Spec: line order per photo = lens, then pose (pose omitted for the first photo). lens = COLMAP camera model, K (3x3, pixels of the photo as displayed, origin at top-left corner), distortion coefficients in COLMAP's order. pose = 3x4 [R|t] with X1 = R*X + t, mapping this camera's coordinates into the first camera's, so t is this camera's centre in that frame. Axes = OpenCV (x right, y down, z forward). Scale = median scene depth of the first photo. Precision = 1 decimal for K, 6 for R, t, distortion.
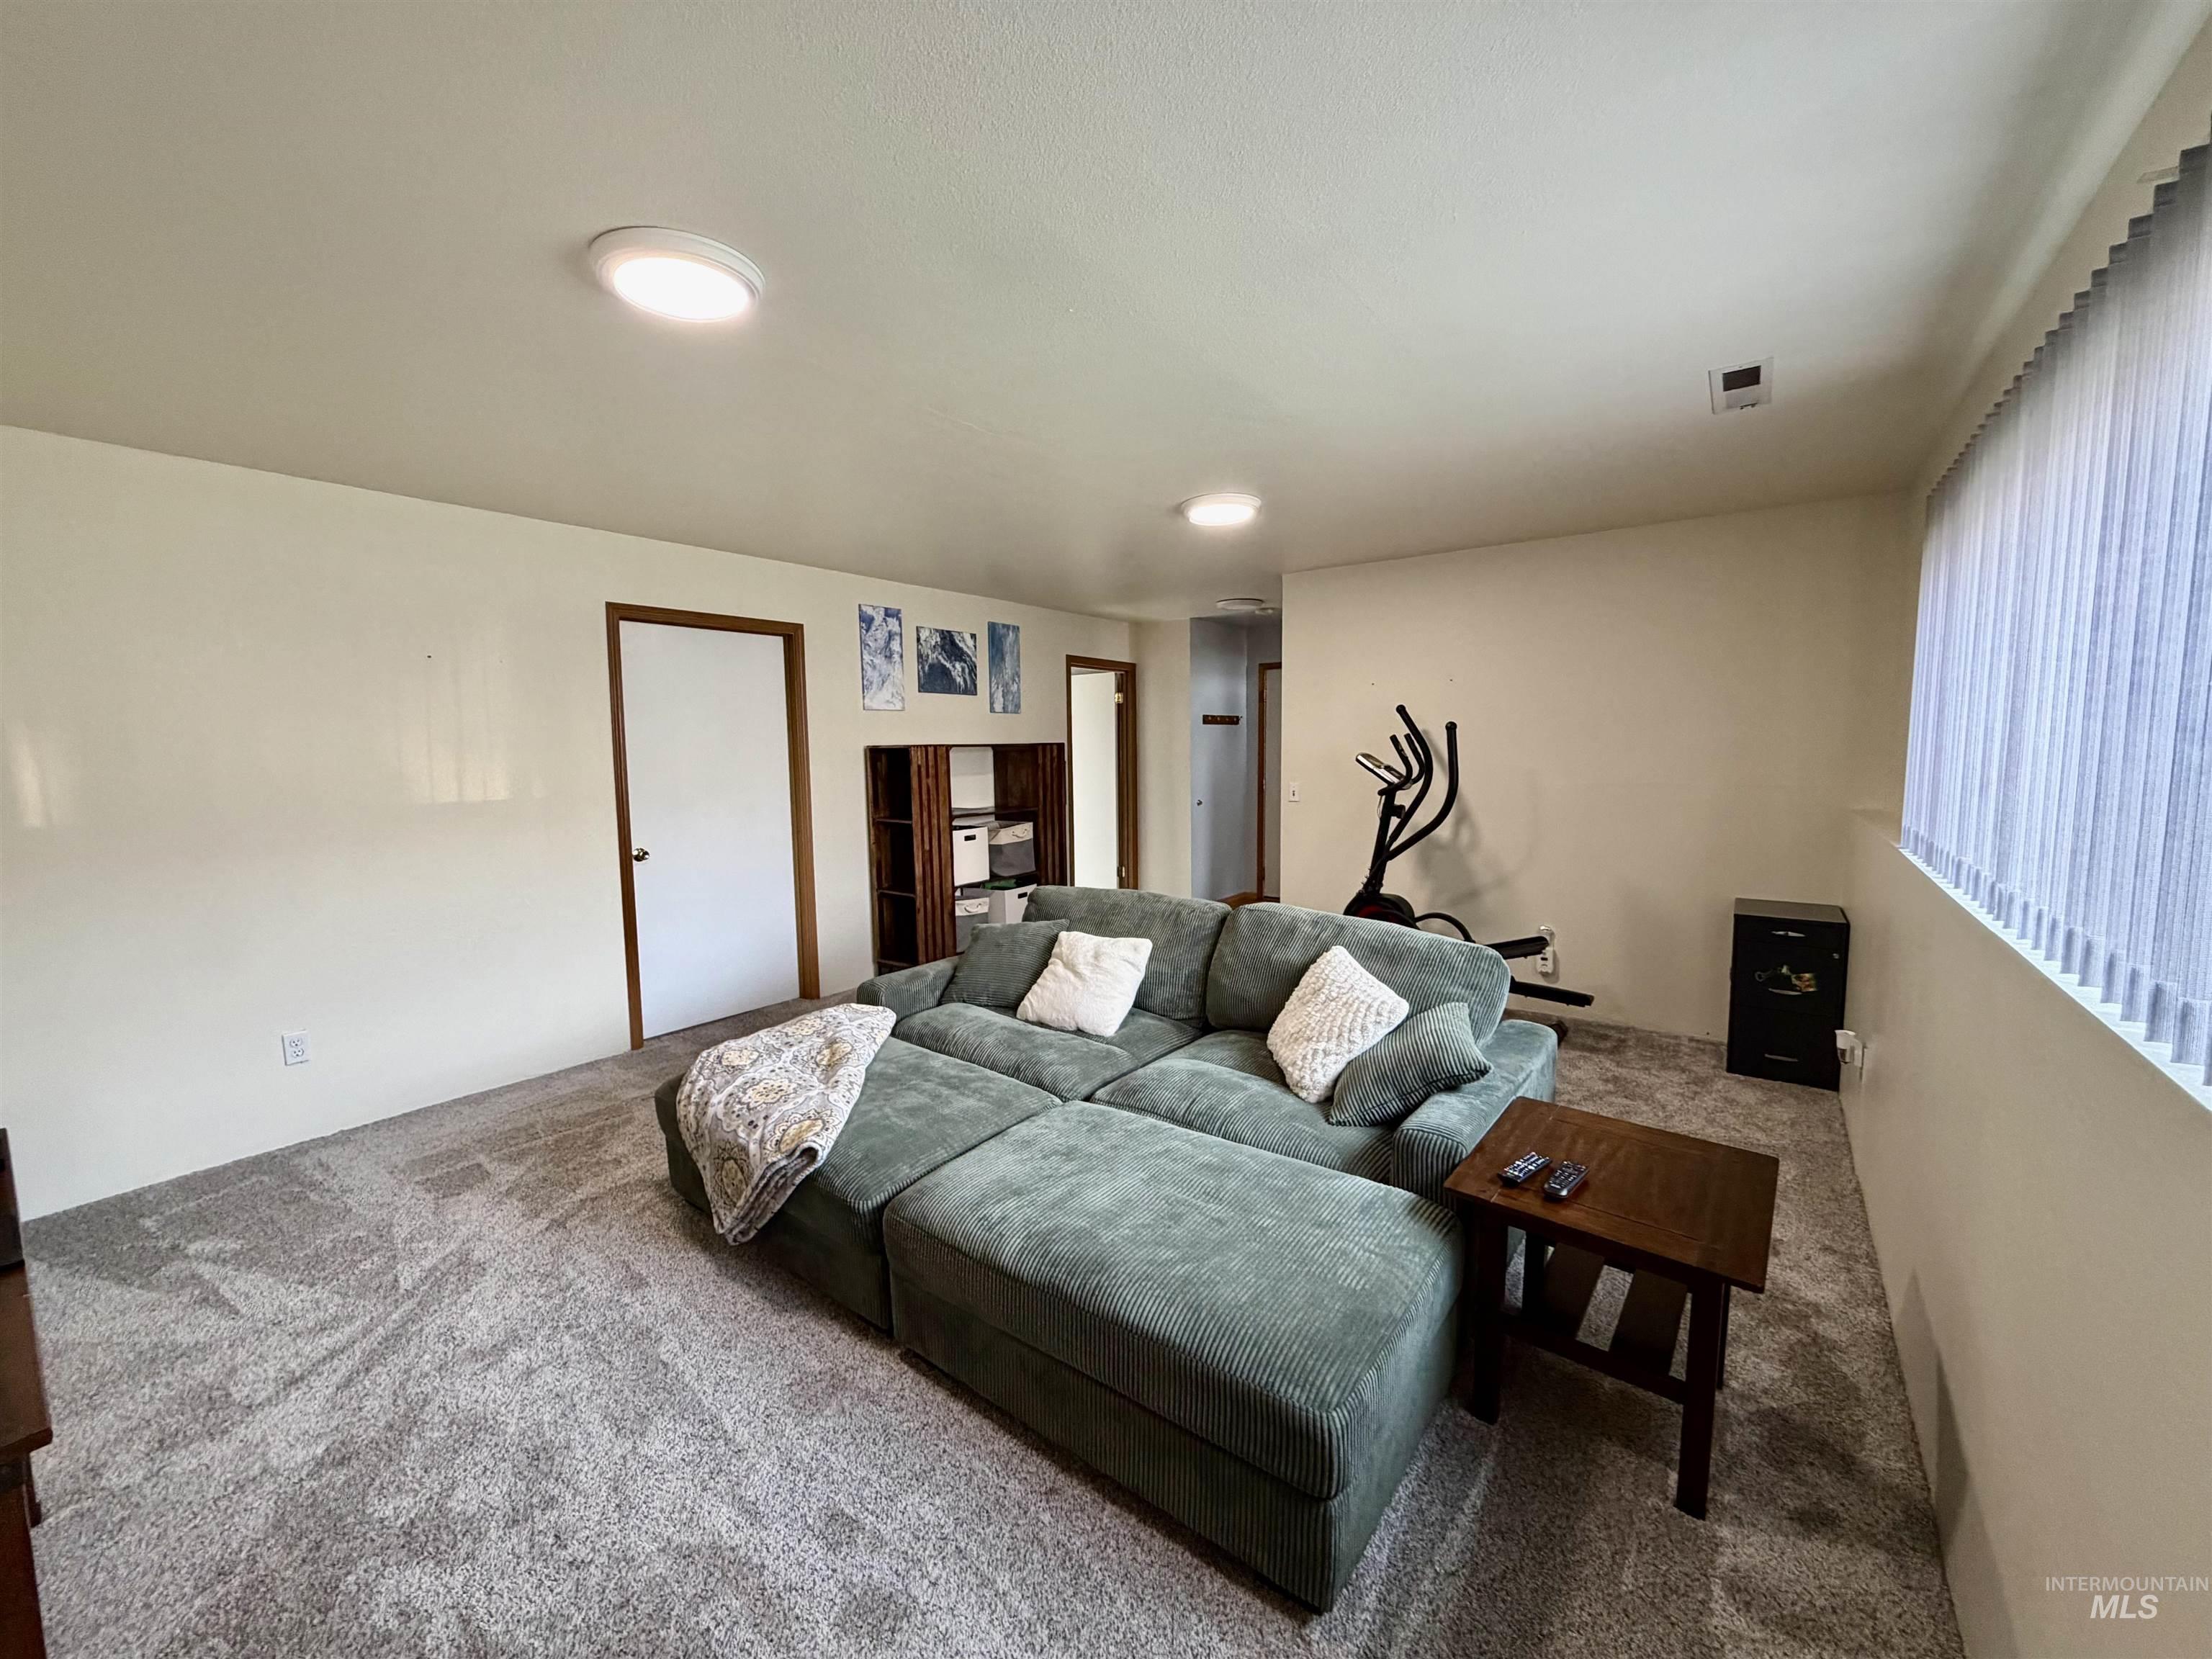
lens RADIAL K [[884.4, 0, 1097.6], [0, 884.4, 827.5], [0, 0, 1]] dist [0.000220, 0.000576]
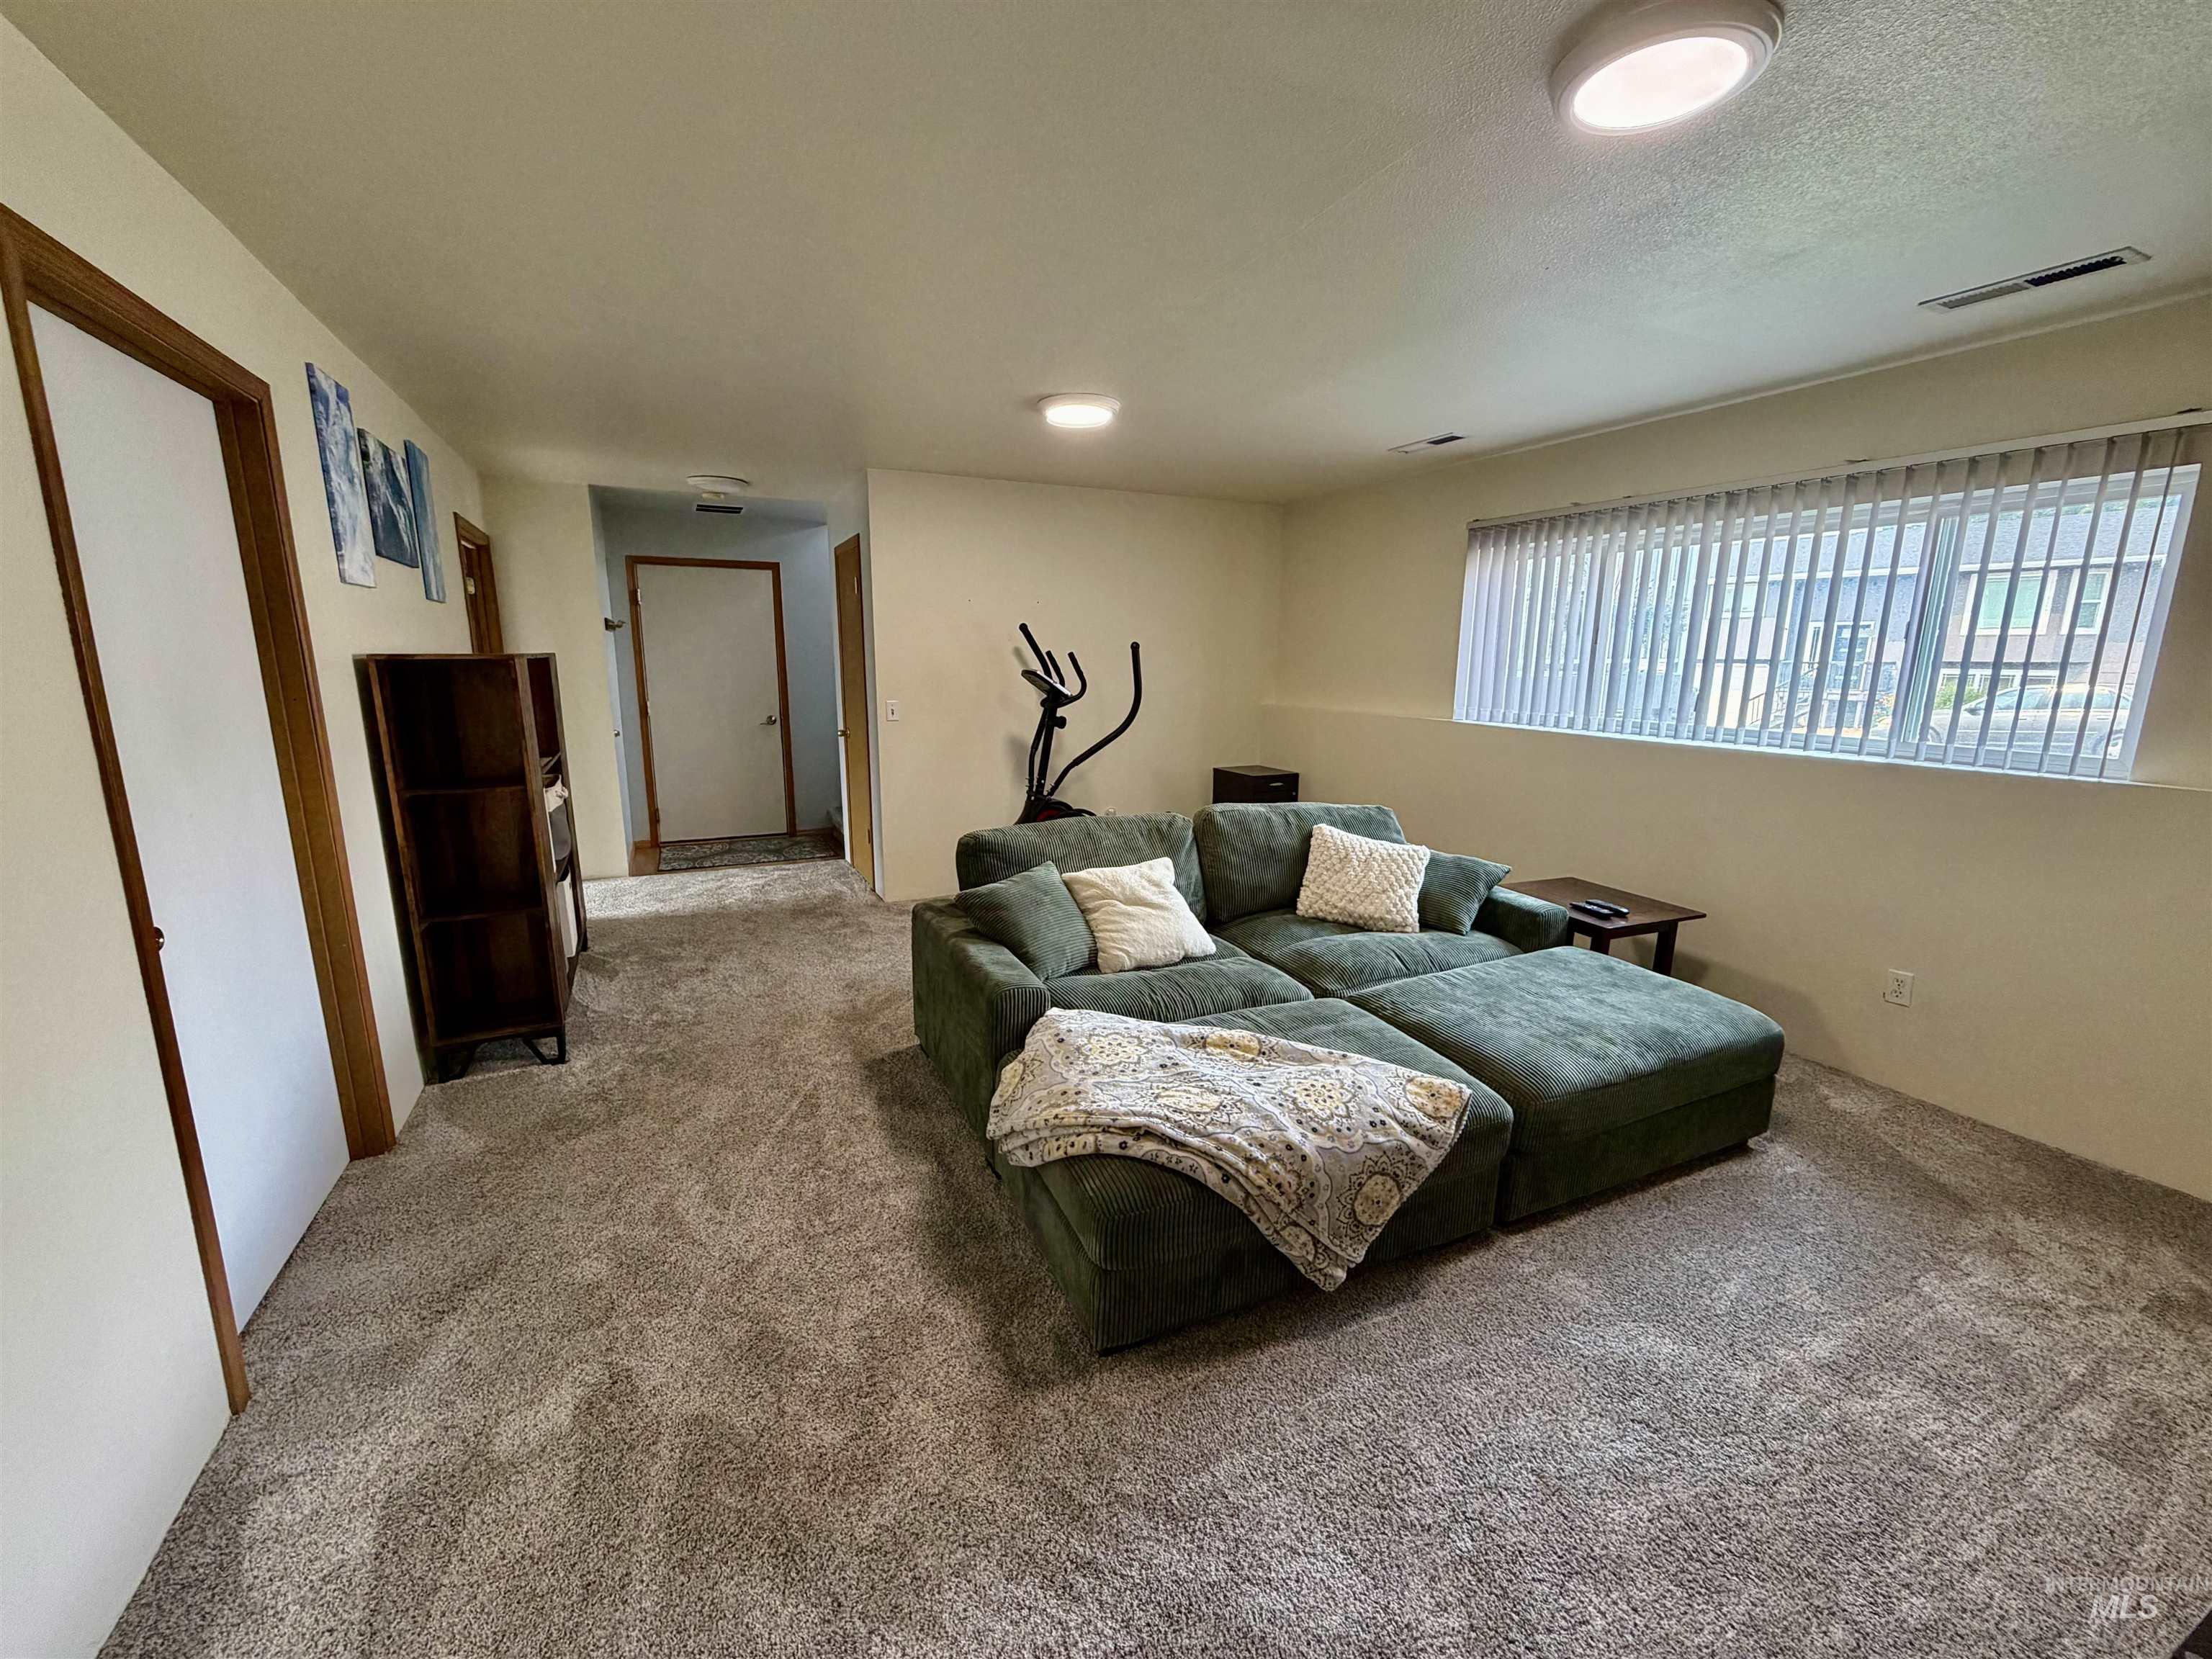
lens RADIAL K [[884.4, 0, 1097.6], [0, 884.4, 827.5], [0, 0, 1]] dist [0.000220, 0.000576]
pose [[0.468009, -0.158752, 0.869348, -0.906200], [0.075358, 0.987319, 0.139726, -0.056805], [-0.880505, 0.000119, 0.474037, 0.637271]]
